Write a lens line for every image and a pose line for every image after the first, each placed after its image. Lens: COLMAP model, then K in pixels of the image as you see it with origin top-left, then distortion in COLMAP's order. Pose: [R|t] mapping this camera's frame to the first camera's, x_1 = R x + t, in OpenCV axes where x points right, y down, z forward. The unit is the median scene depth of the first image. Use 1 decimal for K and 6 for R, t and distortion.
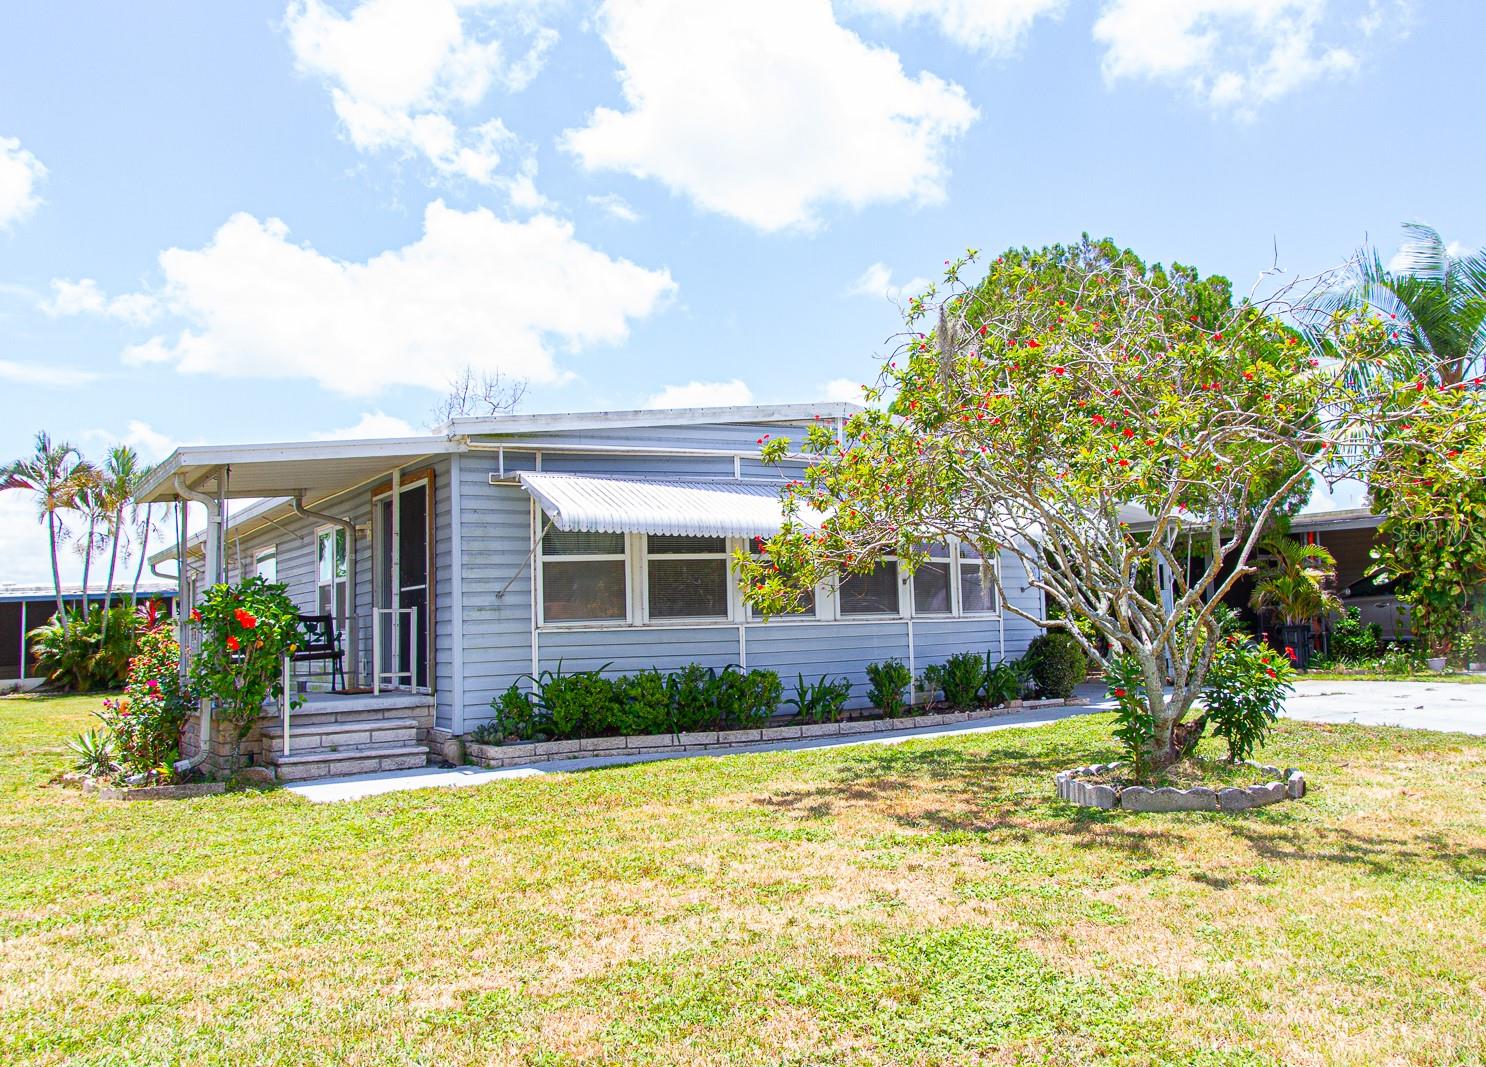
lens RADIAL K [[1339.7, 0, 741.4], [0, 1339.7, 467.4], [0, 0, 1]] dist [0.007501, 0.004640]
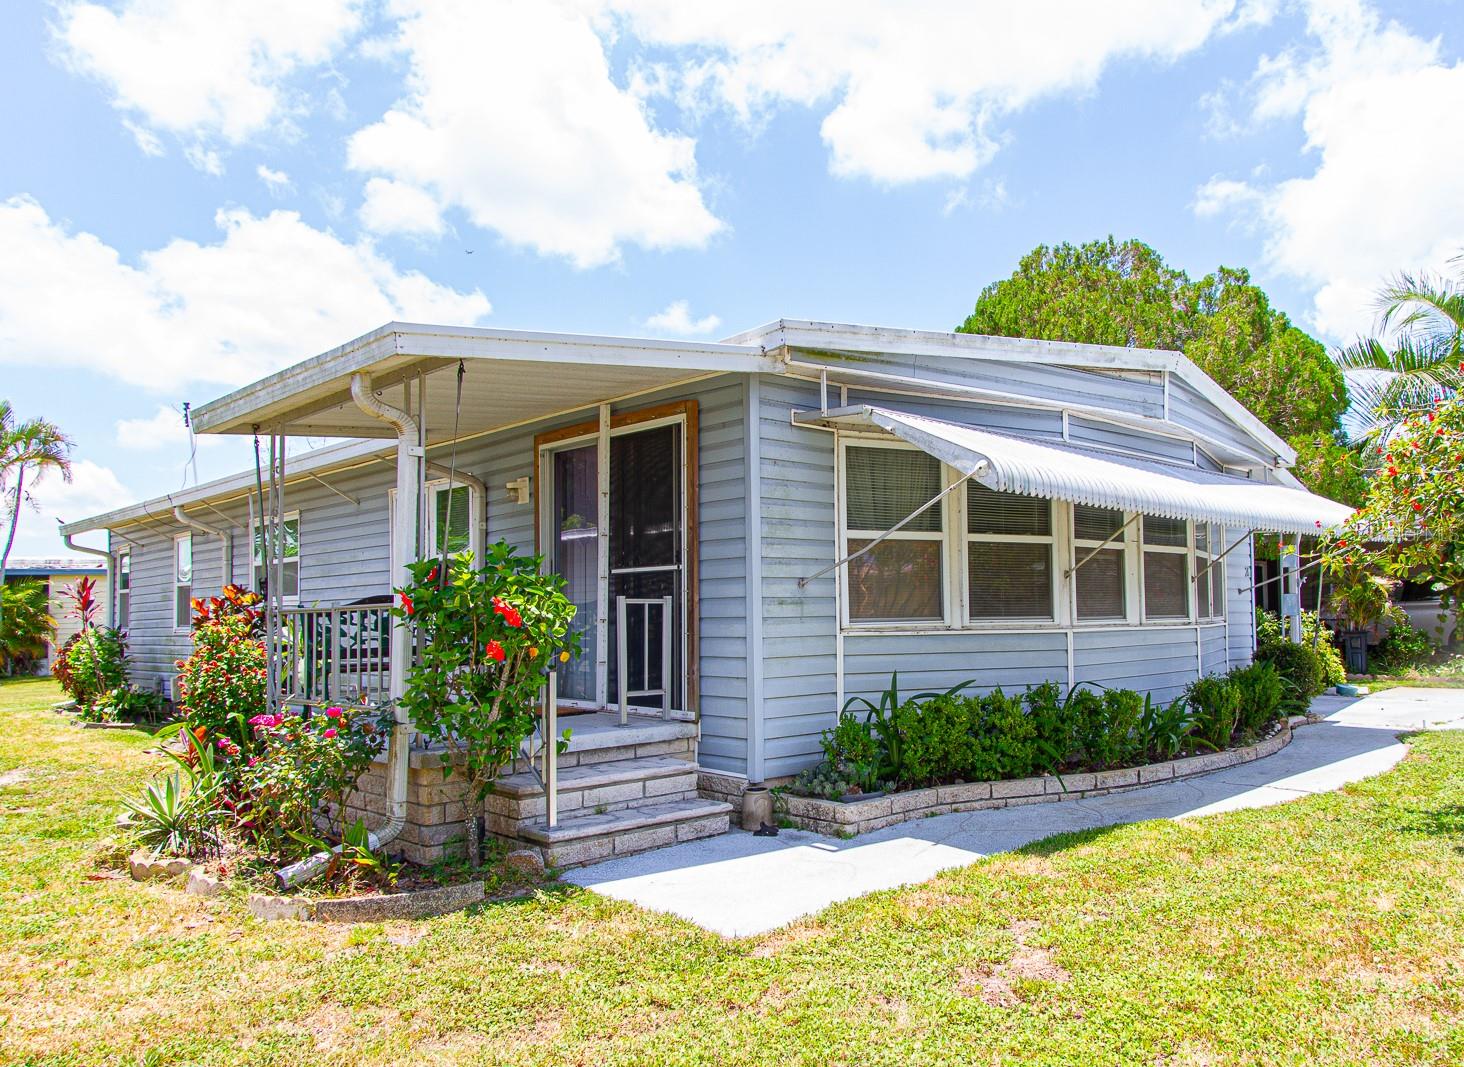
lens RADIAL K [[1109.0, 0, 732.0], [0, 1109.0, 533.5], [0, 0, 1]] dist [0.020392, -0.003691]
pose [[0.974679, 0.035402, 0.220790, -0.345623], [-0.044942, 0.998254, 0.038334, 0.048374], [-0.219048, -0.047286, 0.974568, 0.437643]]
